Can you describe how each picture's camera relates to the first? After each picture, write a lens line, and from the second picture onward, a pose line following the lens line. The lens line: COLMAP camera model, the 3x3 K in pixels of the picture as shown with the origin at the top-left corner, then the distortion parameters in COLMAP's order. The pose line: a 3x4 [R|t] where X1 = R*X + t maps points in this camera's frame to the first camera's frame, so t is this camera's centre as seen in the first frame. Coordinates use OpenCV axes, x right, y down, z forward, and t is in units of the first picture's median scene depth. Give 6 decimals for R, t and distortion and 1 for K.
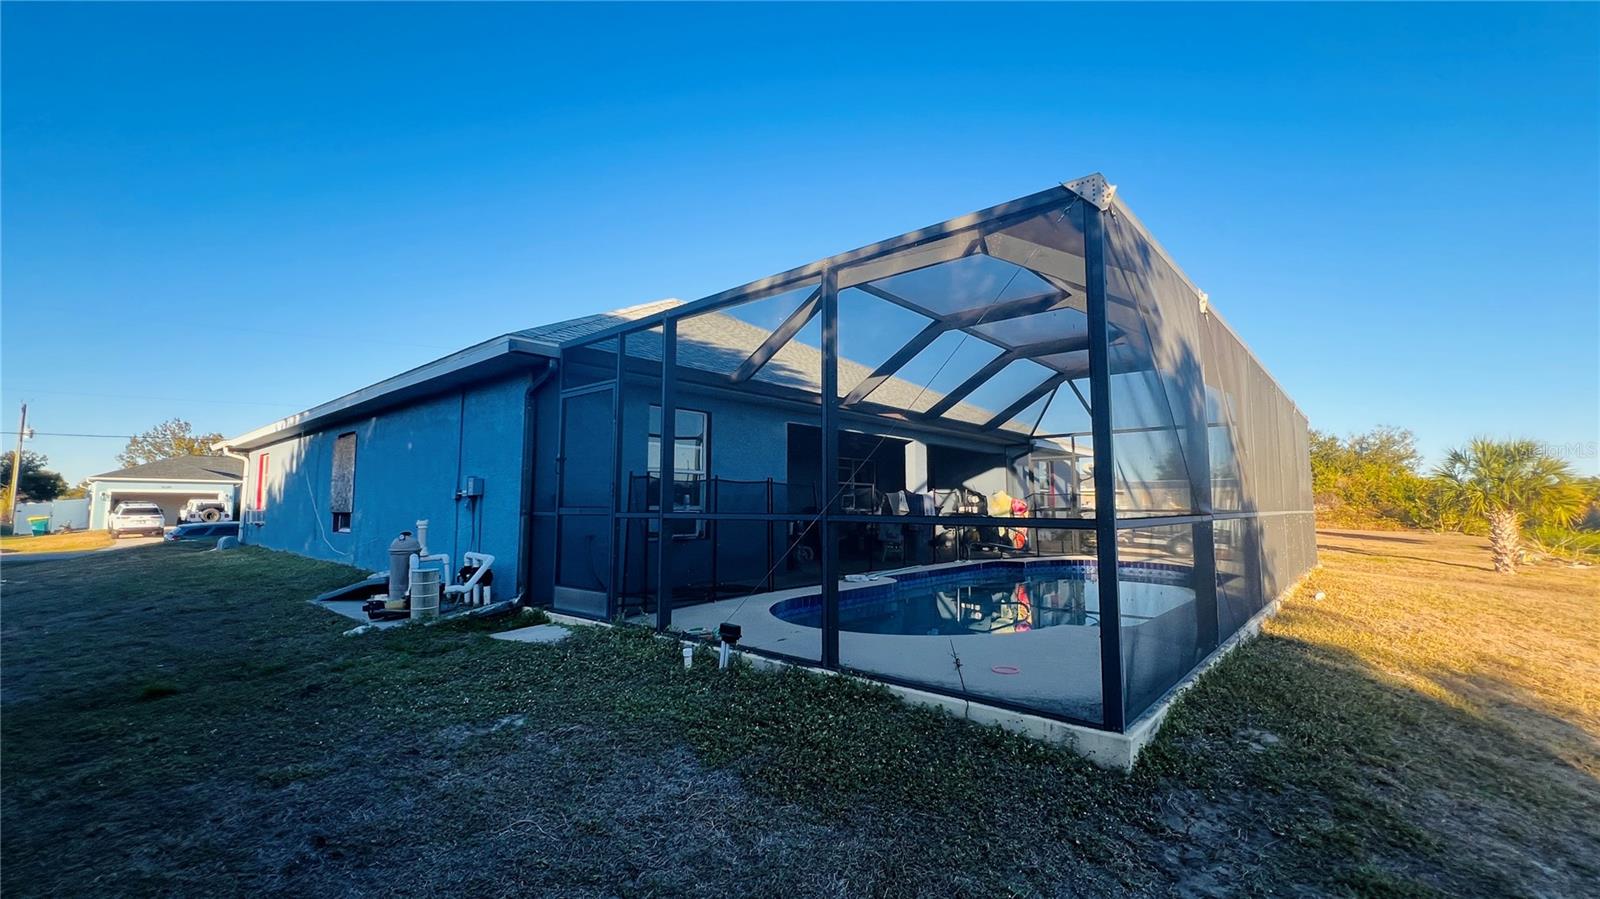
lens RADIAL K [[663.7, 0, 802.4], [0, 663.7, 444.5], [0, 0, 1]] dist [0.000517, 0.000028]
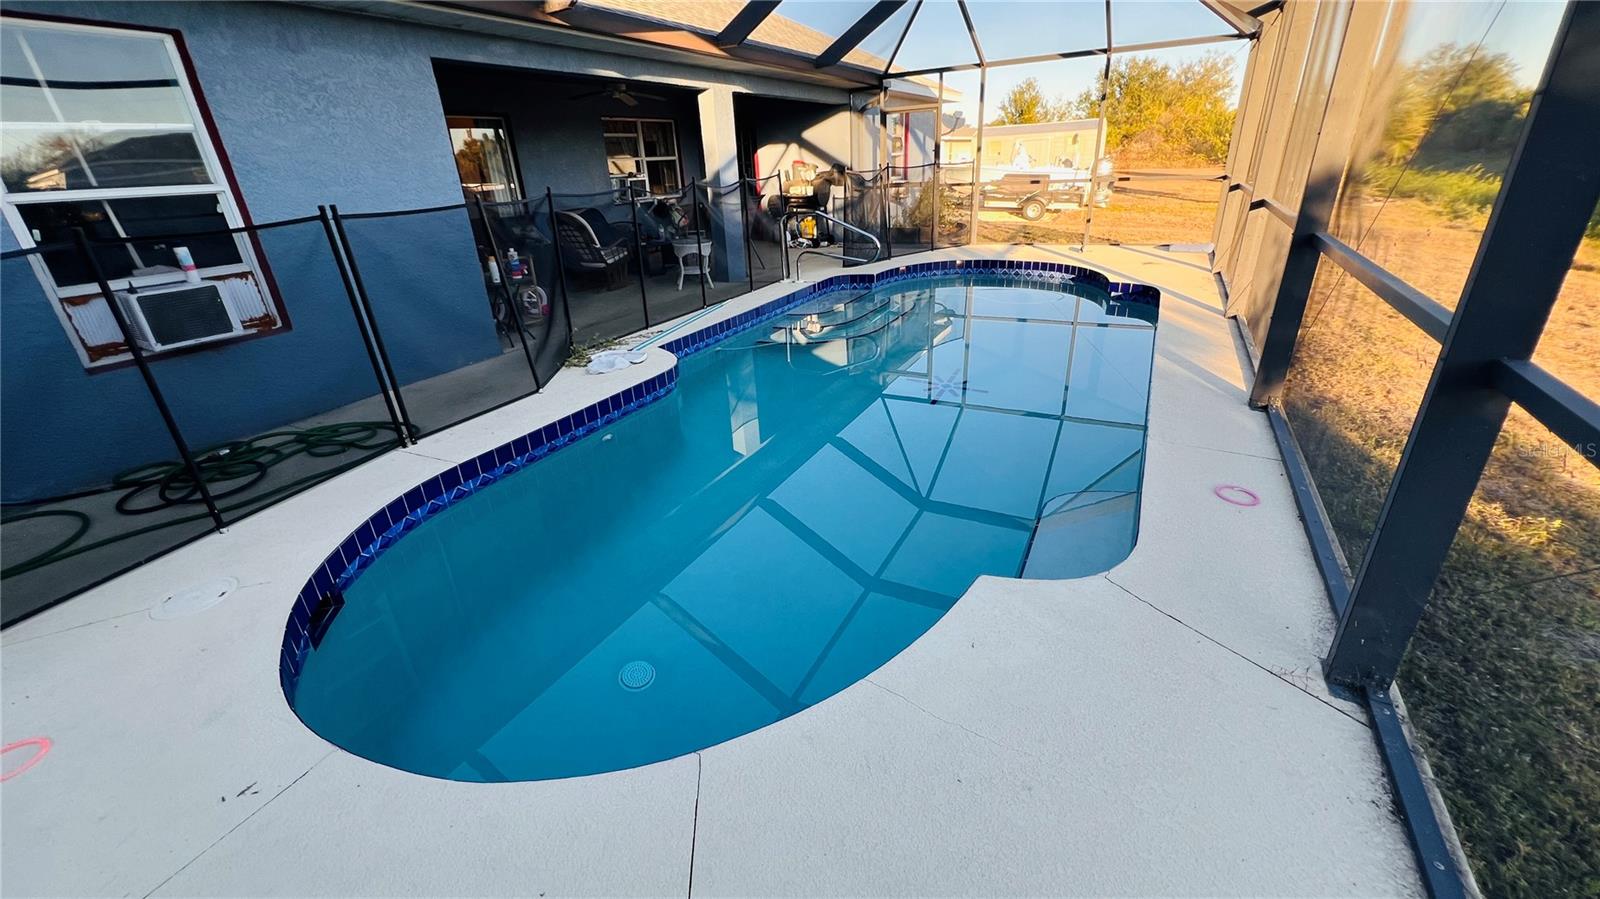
lens RADIAL K [[638.8, 0, 801.2], [0, 638.8, 443.5], [0, 0, 1]] dist [-0.002468, 0.000917]
pose [[0.972037, -0.135561, 0.191750, 0.058701], [0.024532, 0.870703, 0.491197, -0.003993], [-0.233544, -0.472758, 0.849680, 0.201340]]
